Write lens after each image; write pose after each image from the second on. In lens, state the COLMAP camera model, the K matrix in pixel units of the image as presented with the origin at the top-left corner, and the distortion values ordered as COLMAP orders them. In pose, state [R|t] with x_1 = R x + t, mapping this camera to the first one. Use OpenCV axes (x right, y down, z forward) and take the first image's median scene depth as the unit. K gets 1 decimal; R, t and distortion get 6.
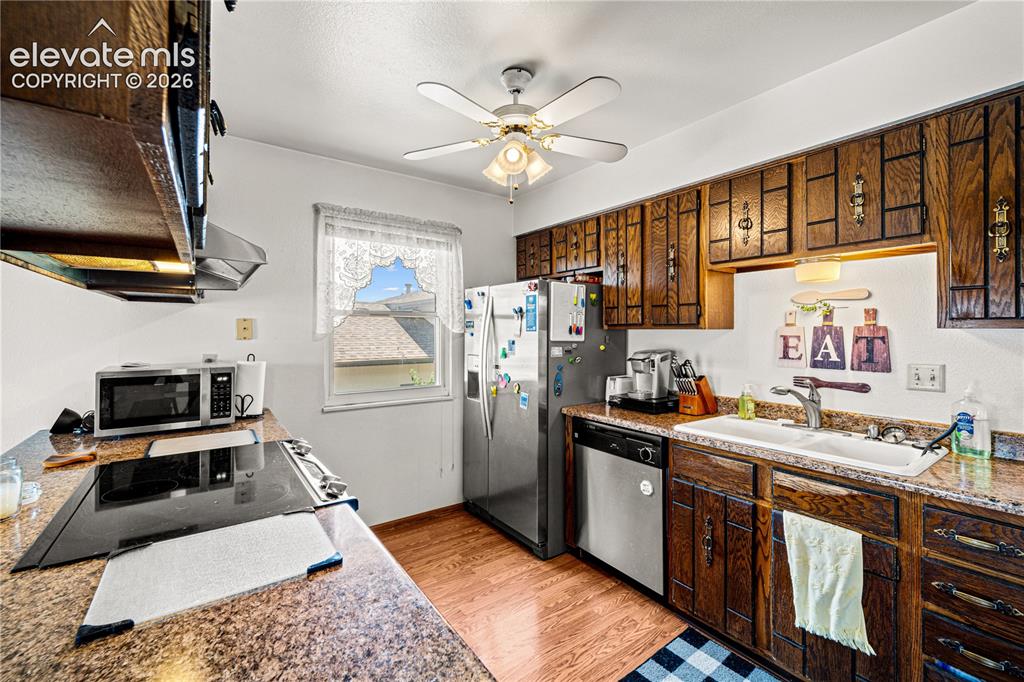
lens RADIAL K [[414.1, 0, 525.6], [0, 414.1, 328.1], [0, 0, 1]] dist [0.003208, -0.002846]
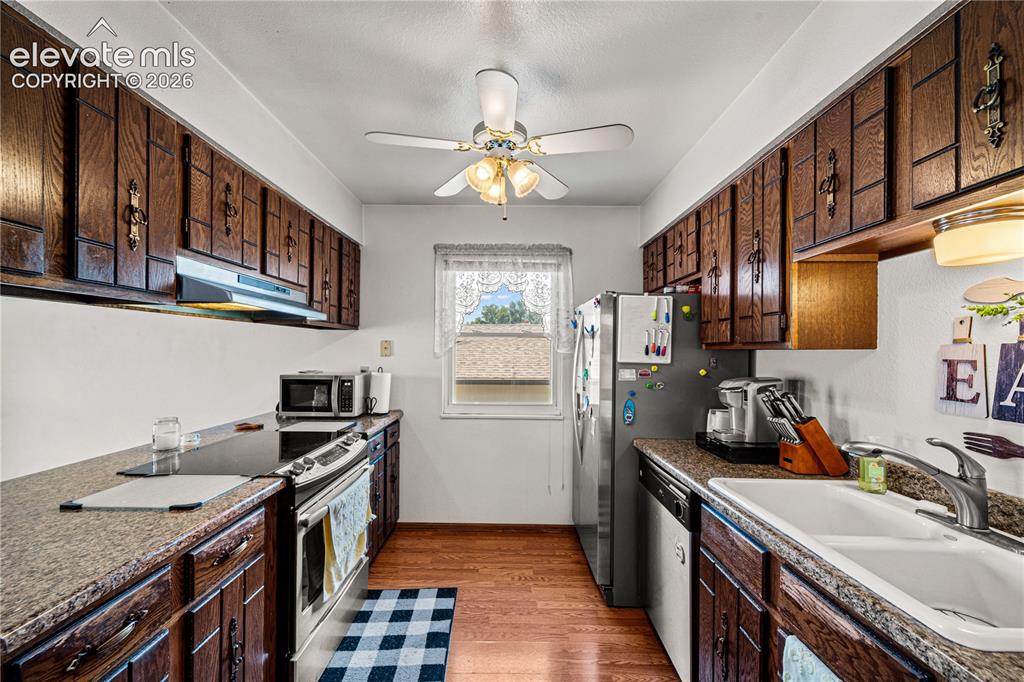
lens RADIAL K [[414.1, 0, 511.9], [0, 414.1, 351.6], [0, 0, 1]] dist [0.003208, -0.002846]
pose [[0.814422, 0.005135, -0.580251, 0.415768], [-0.002869, 0.999984, 0.004822, 0.004867], [0.580267, -0.002262, 0.814423, 0.156710]]
